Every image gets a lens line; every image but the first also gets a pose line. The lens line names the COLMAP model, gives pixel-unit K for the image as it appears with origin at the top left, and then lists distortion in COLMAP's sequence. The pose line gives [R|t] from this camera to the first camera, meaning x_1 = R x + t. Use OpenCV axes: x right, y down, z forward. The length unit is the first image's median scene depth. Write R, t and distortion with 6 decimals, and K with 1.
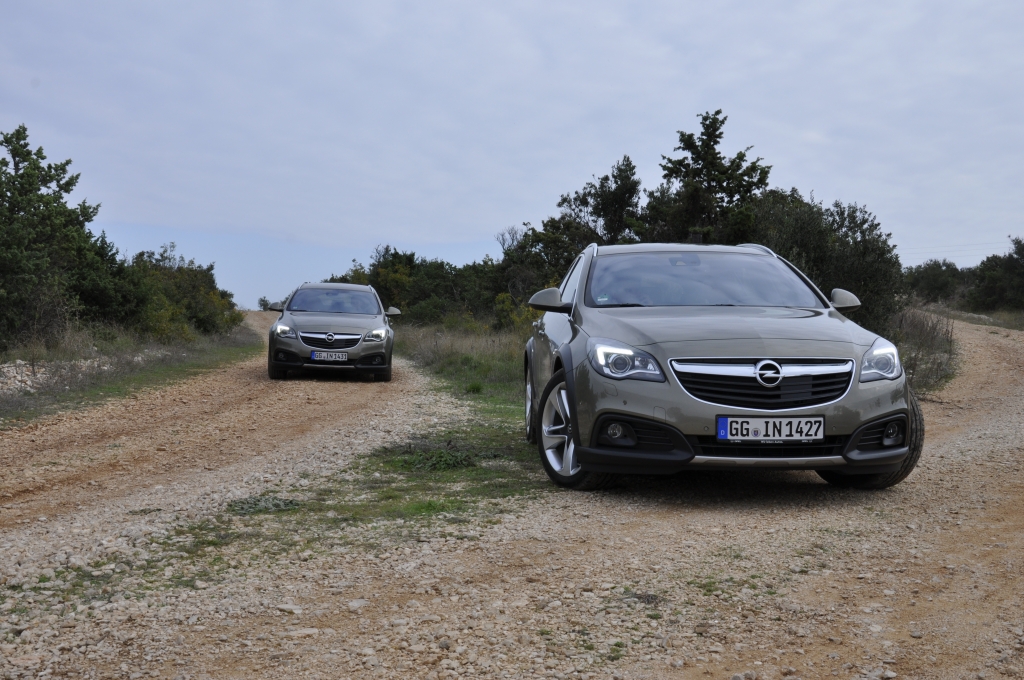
lens RADIAL K [[1205.6, 0, 512.0], [0, 1205.6, 340.0], [0, 0, 1]] dist [0.067789, 0.069548]
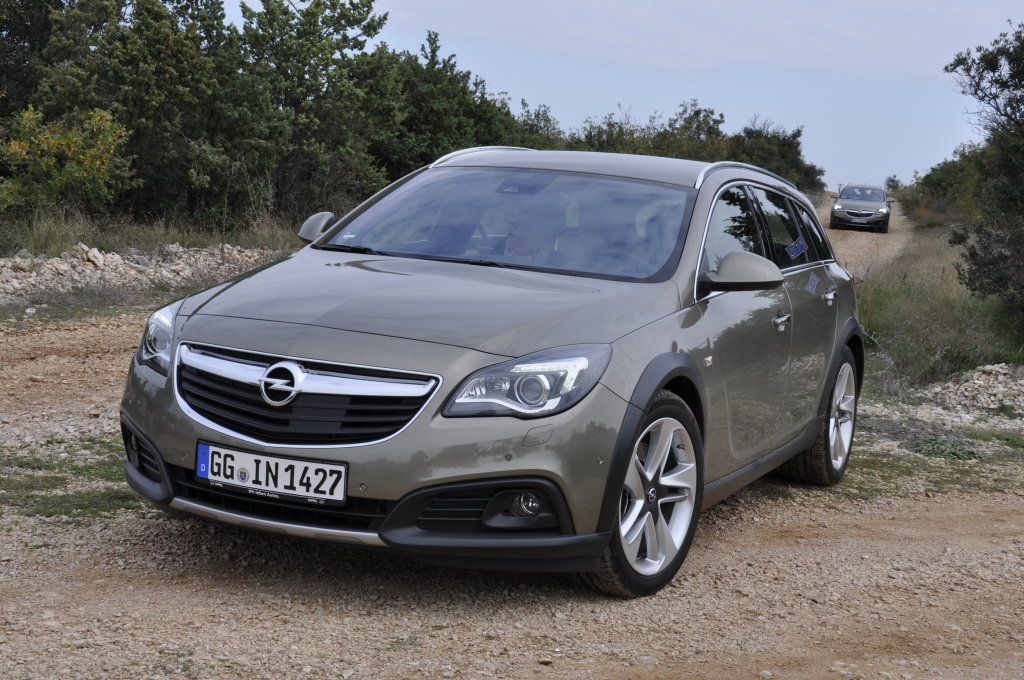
lens RADIAL K [[1590.9, 0, 512.0], [0, 1590.9, 340.0], [0, 0, 1]] dist [0.135365, 0.657460]
pose [[0.881174, 0.111759, -0.459393, 0.684312], [-0.079370, 0.992838, 0.089292, -0.076204], [0.466082, -0.042219, 0.883733, 0.332636]]
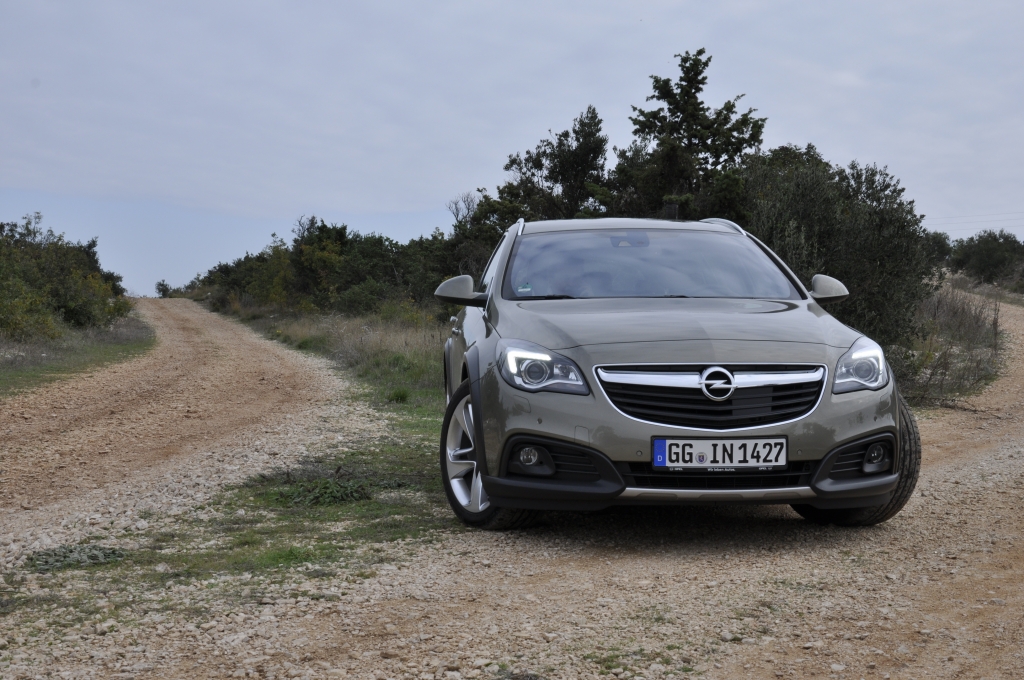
lens RADIAL K [[1477.0, 0, 512.0], [0, 1477.0, 340.0], [0, 0, 1]] dist [0.184420, 0.033206]
pose [[0.999719, -0.005440, 0.023078, 0.053851], [0.005302, 0.999968, 0.006063, -0.007799], [-0.023110, -0.005939, 0.999715, 0.024790]]
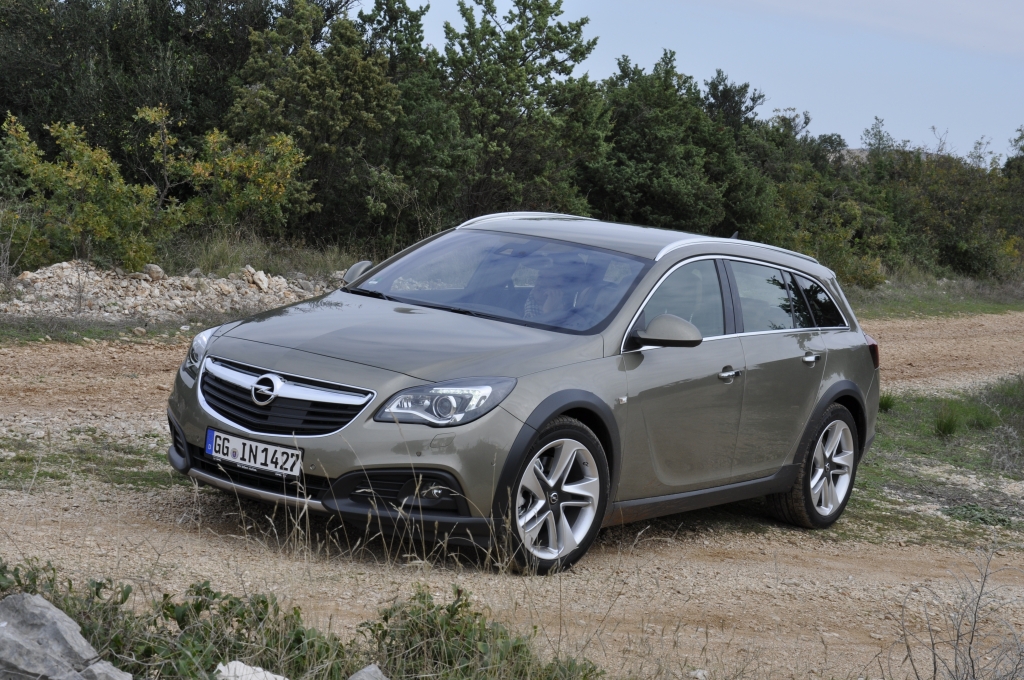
lens RADIAL K [[1999.4, 0, 512.0], [0, 1999.4, 340.0], [0, 0, 1]] dist [0.351679, 0.201603]
pose [[0.778959, 0.154059, -0.607856, 1.196567], [-0.132148, 0.987912, 0.081038, -0.143604], [0.612992, 0.017201, 0.789902, -0.014179]]
